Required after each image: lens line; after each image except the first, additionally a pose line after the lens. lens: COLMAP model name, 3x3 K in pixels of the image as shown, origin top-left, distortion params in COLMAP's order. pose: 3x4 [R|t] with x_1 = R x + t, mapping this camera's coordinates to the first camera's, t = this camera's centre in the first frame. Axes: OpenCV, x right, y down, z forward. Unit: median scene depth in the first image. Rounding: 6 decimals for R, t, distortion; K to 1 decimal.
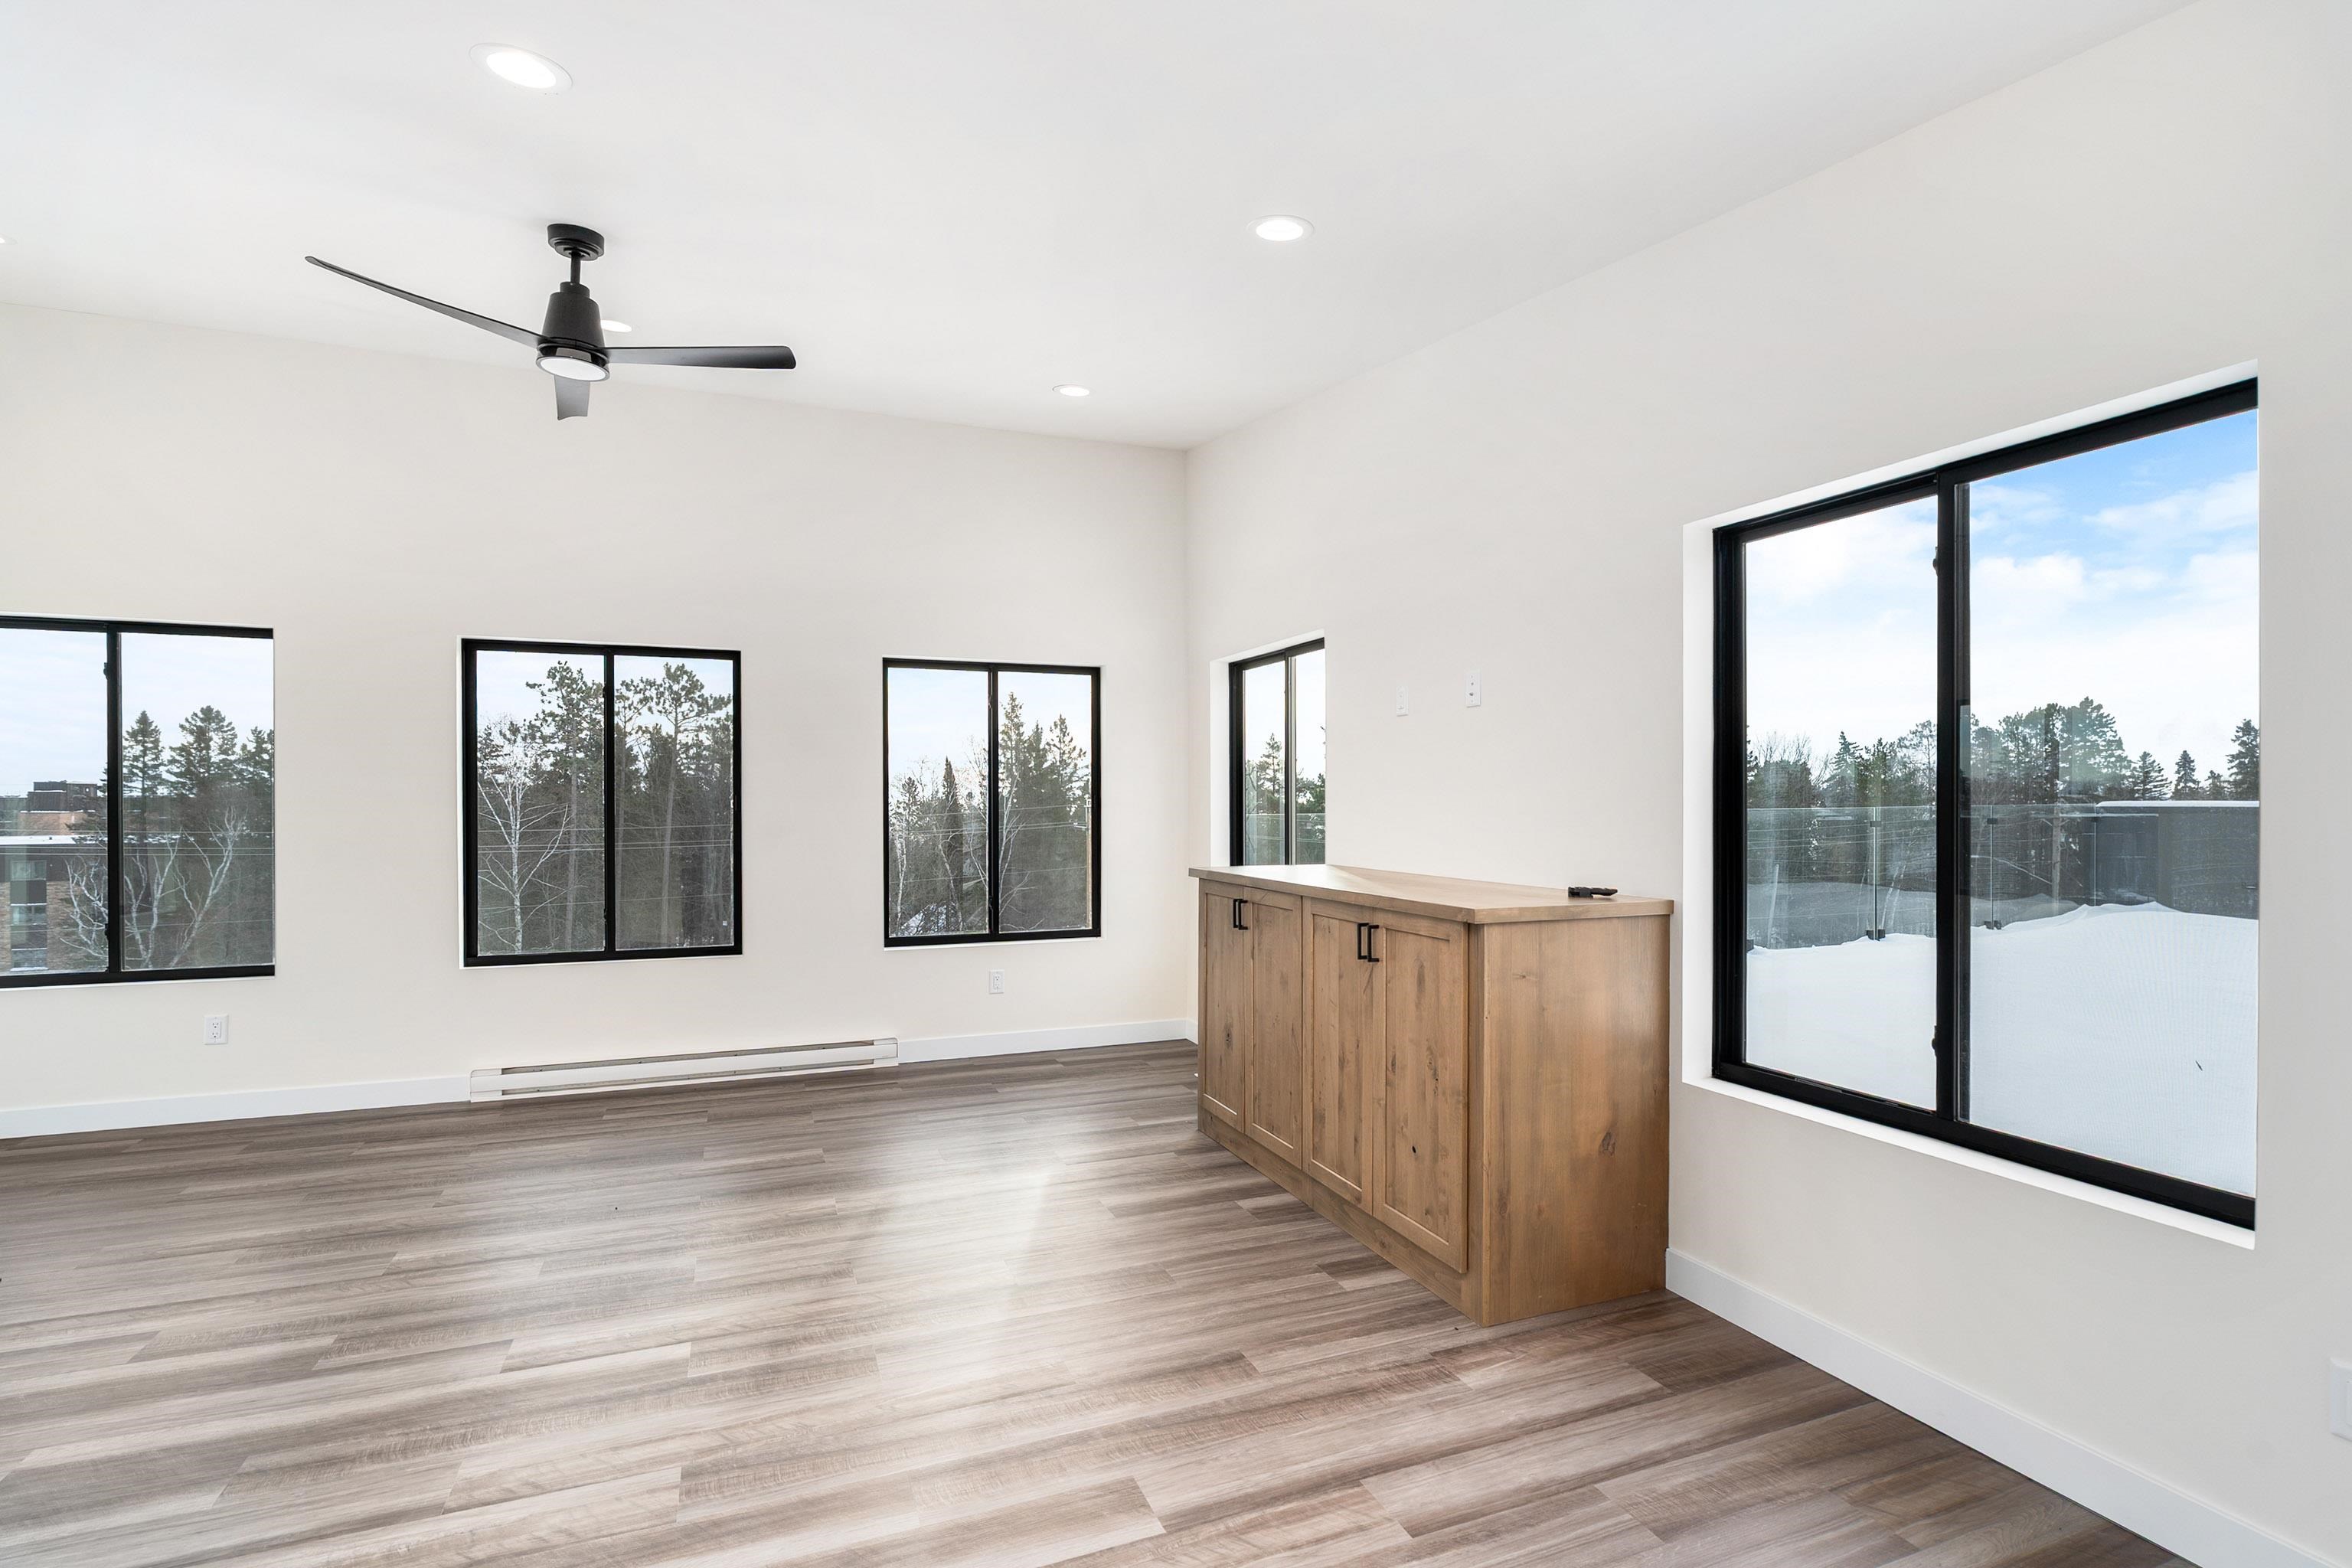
lens RADIAL K [[1080.7, 0, 1168.1], [0, 1080.7, 815.5], [0, 0, 1]] dist [-0.006841, 0.001616]
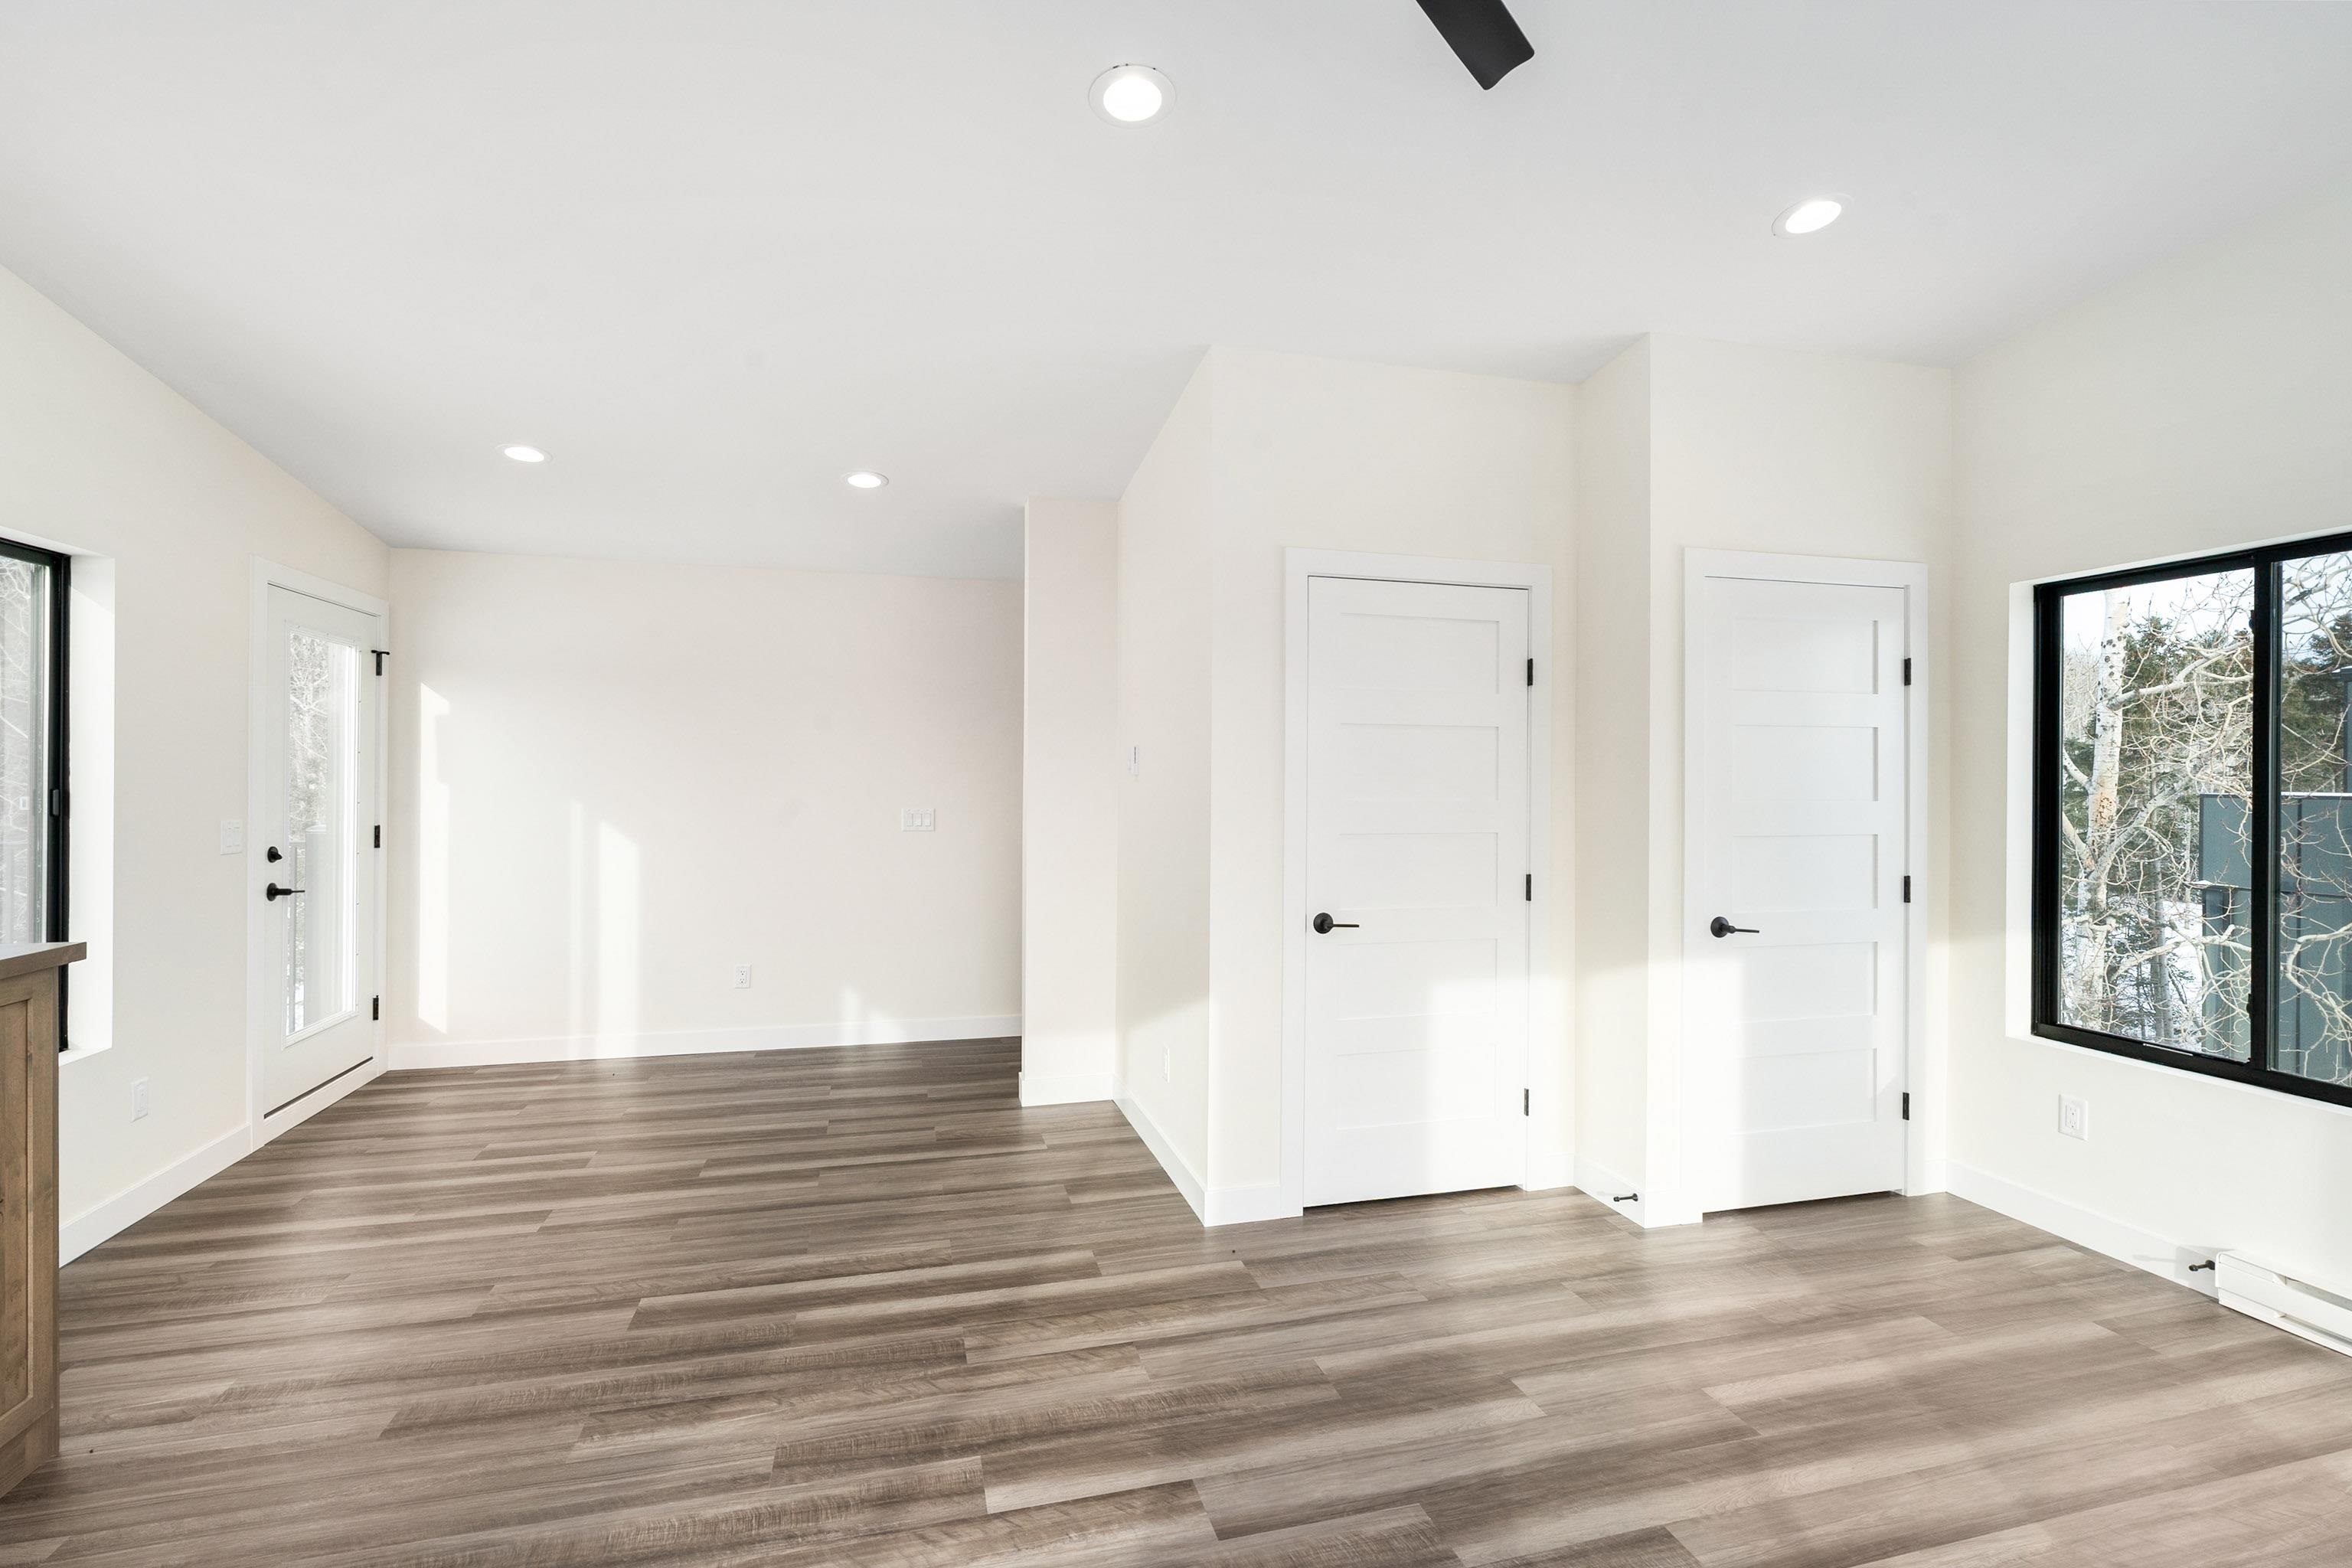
lens RADIAL K [[1072.7, 0, 1176.2], [0, 1072.7, 775.6], [0, 0, 1]] dist [-0.008111, 0.001499]
pose [[-0.992723, -0.007233, 0.120199, -0.392215], [-0.006157, 0.999938, 0.009322, -0.031507], [-0.120259, 0.008514, -0.992706, 1.026618]]
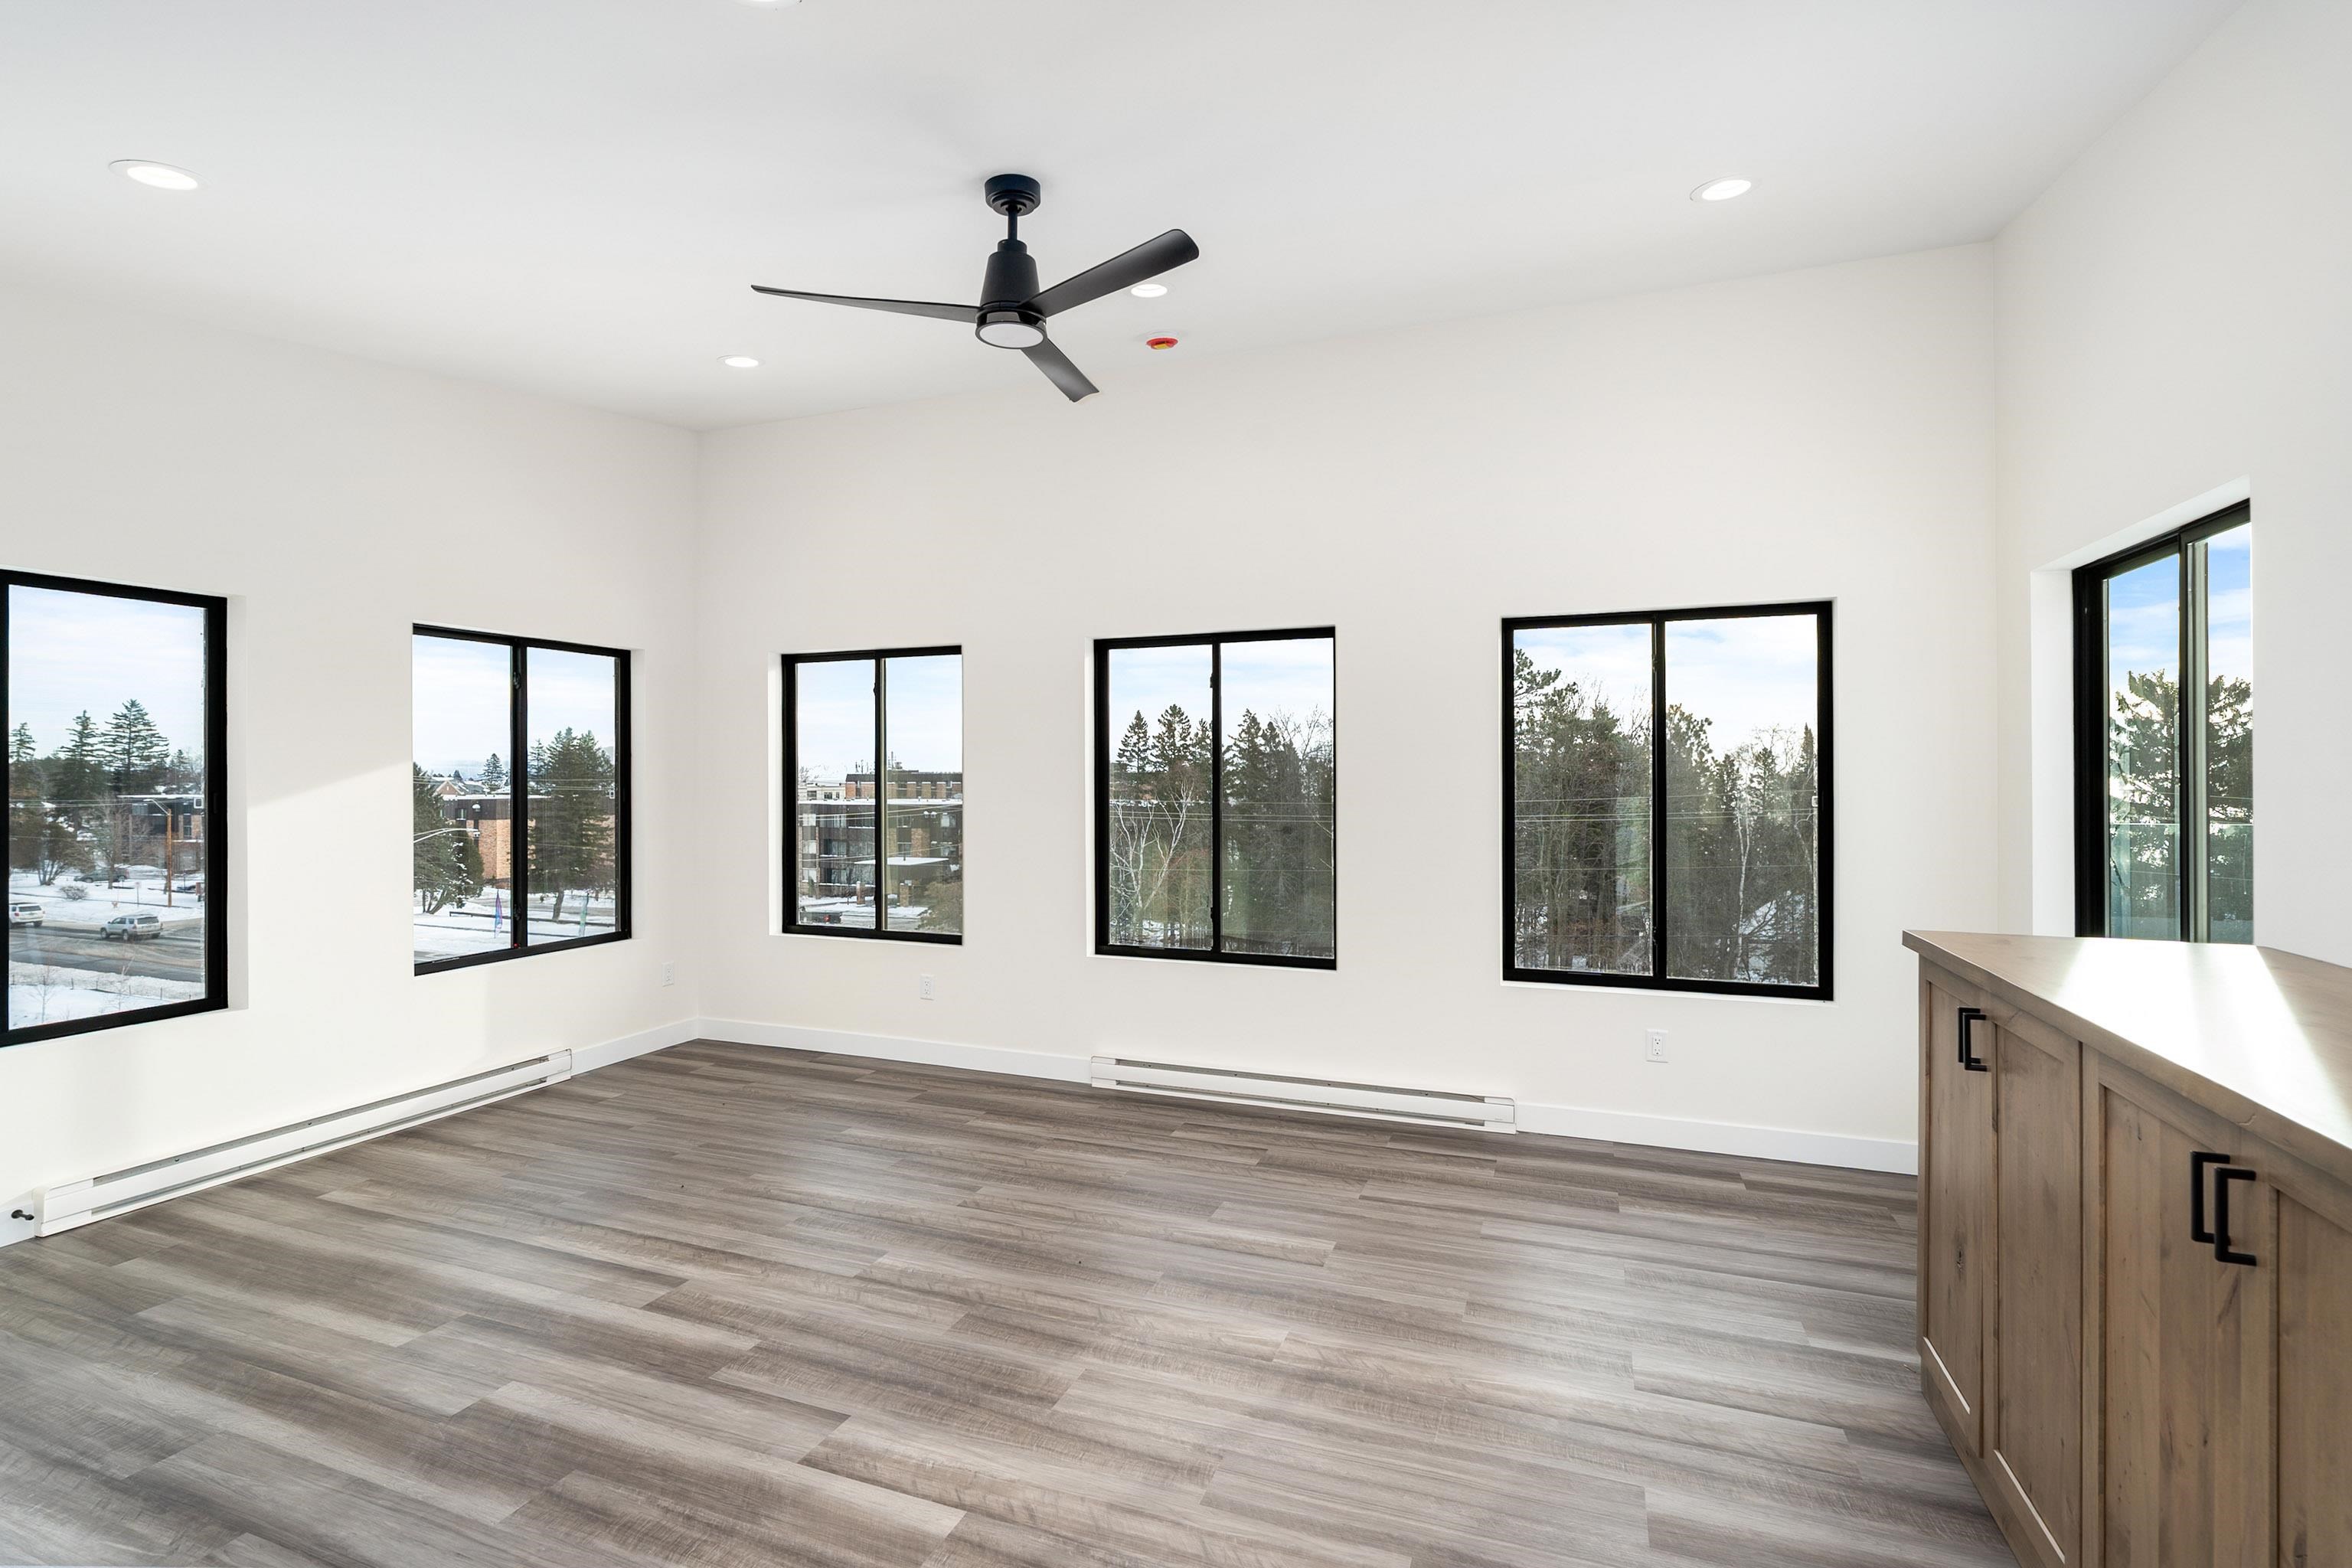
lens RADIAL K [[1072.7, 0, 1176.2], [0, 1072.7, 775.6], [0, 0, 1]] dist [-0.008111, 0.001499]
pose [[0.735168, -0.000246, -0.677885, 0.116507], [-0.007483, 0.999936, -0.008477, -0.025502], [0.677843, 0.011305, 0.735119, 0.307899]]
